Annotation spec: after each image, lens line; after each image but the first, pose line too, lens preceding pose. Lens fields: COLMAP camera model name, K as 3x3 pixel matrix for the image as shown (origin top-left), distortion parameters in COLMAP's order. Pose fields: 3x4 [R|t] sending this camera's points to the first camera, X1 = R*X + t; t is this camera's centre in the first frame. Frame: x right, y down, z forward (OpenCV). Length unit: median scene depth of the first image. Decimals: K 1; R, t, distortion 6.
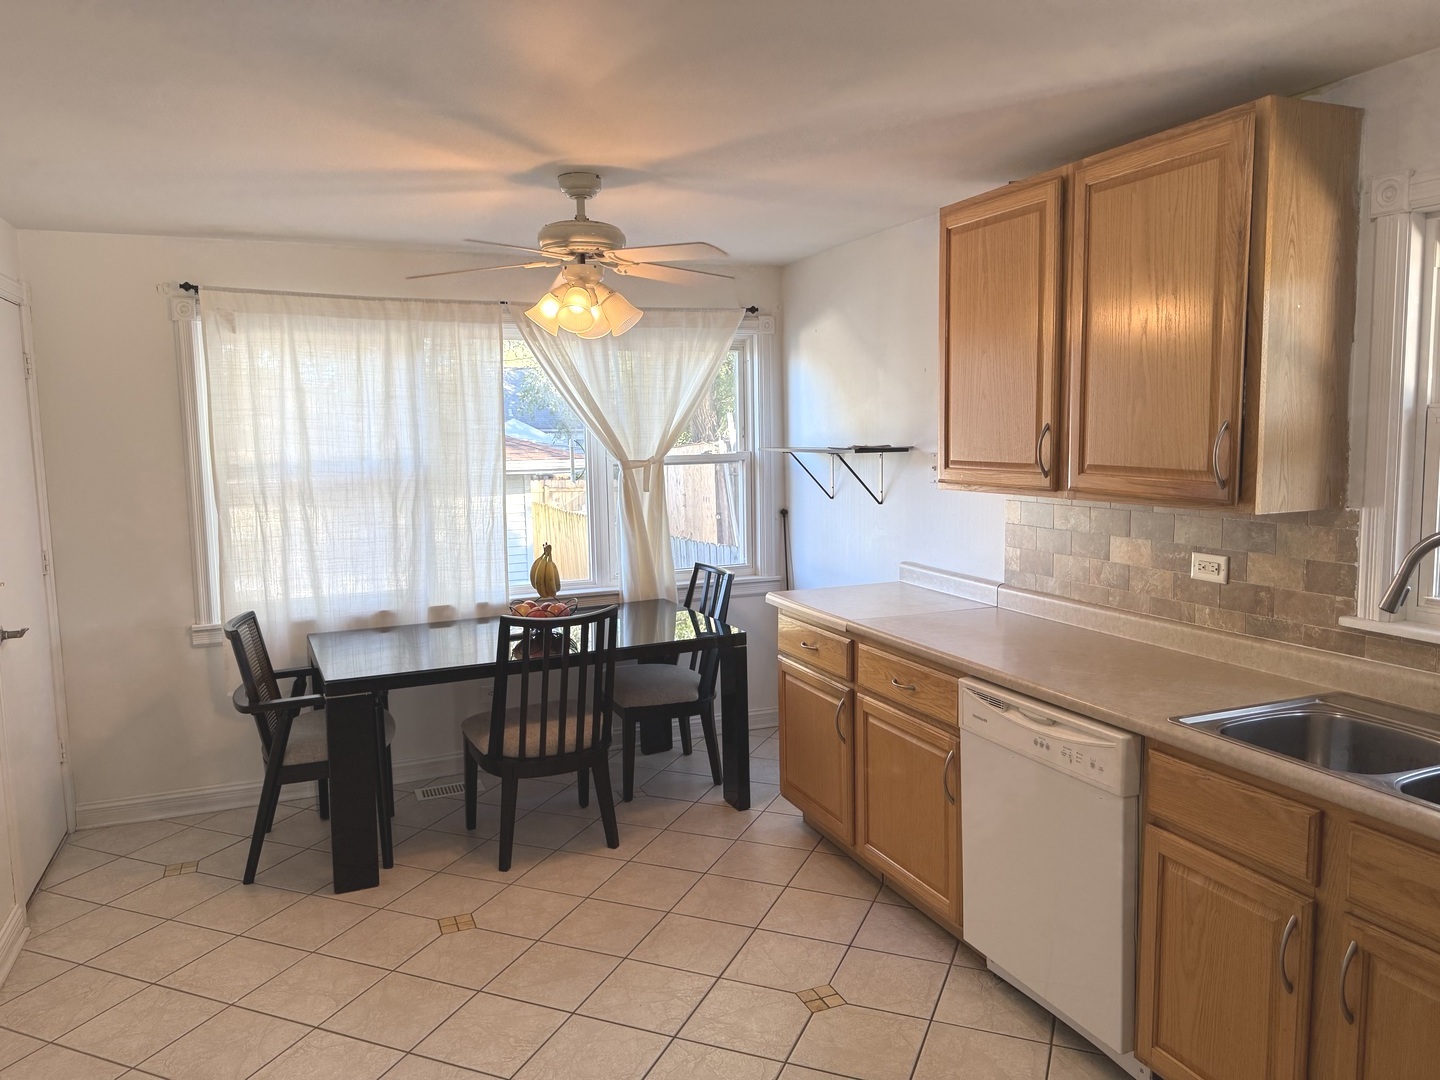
lens RADIAL K [[1014.1, 0, 722.1], [0, 1014.1, 535.1], [0, 0, 1]] dist [0.070661, -0.095810]
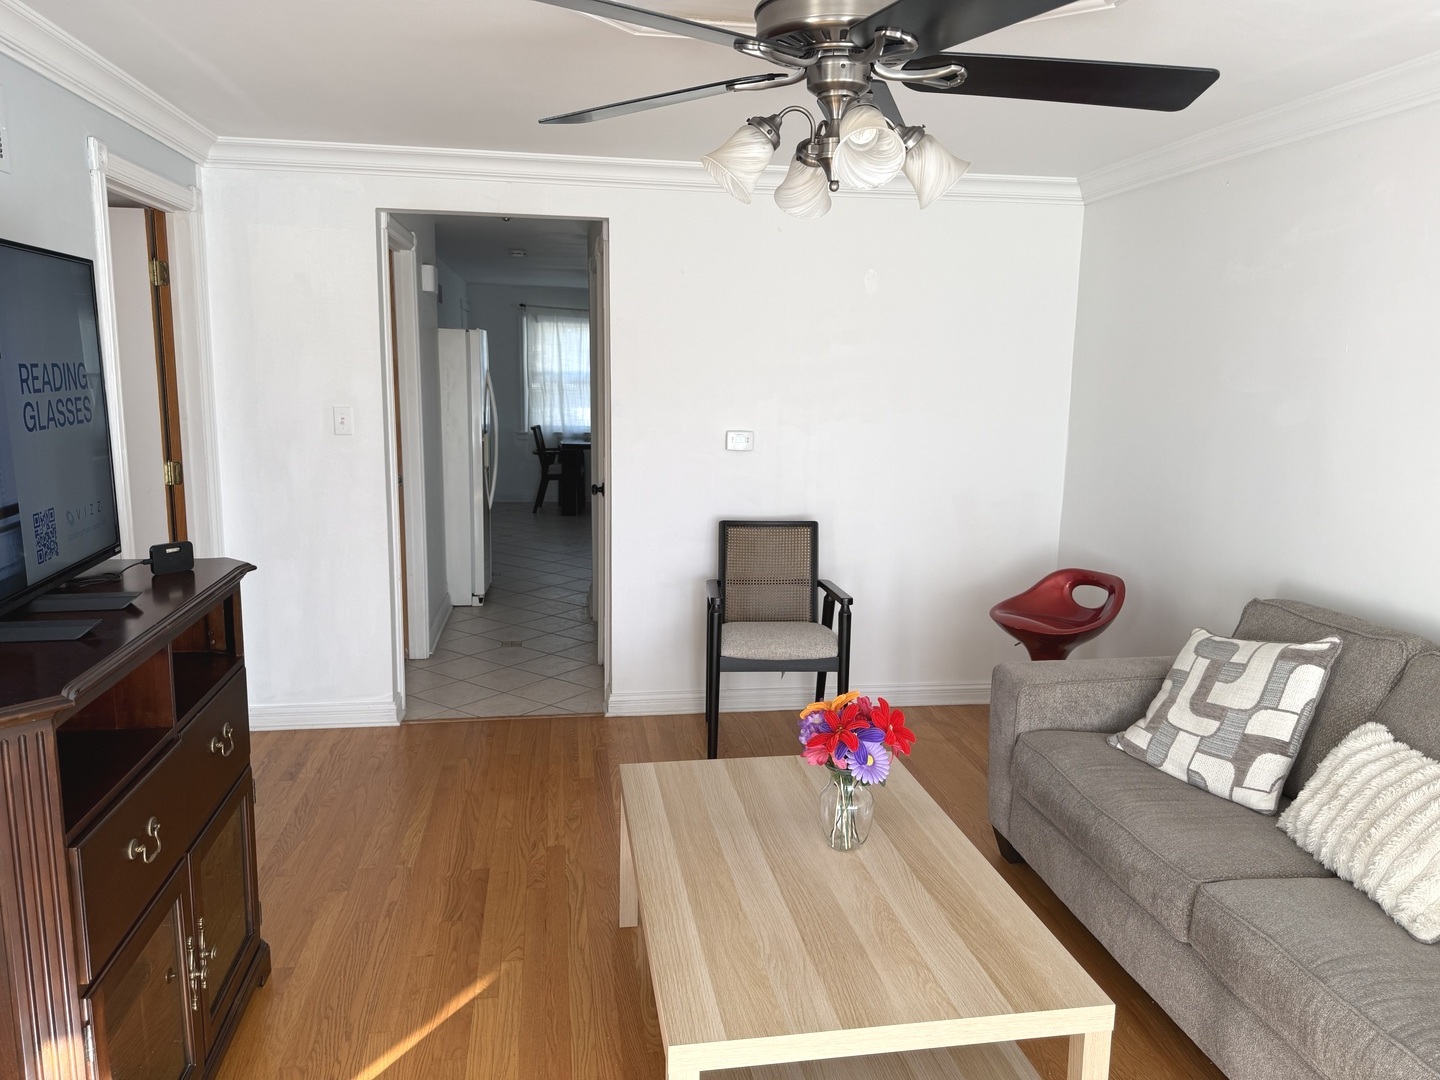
lens RADIAL K [[1014.1, 0, 711.1], [0, 1014.1, 530.6], [0, 0, 1]] dist [0.070661, -0.095810]
pose [[0.968346, 0.072663, -0.238803, 0.748618], [-0.057872, 0.995979, 0.068384, 0.159345], [0.242812, -0.052399, 0.968657, -1.753257]]
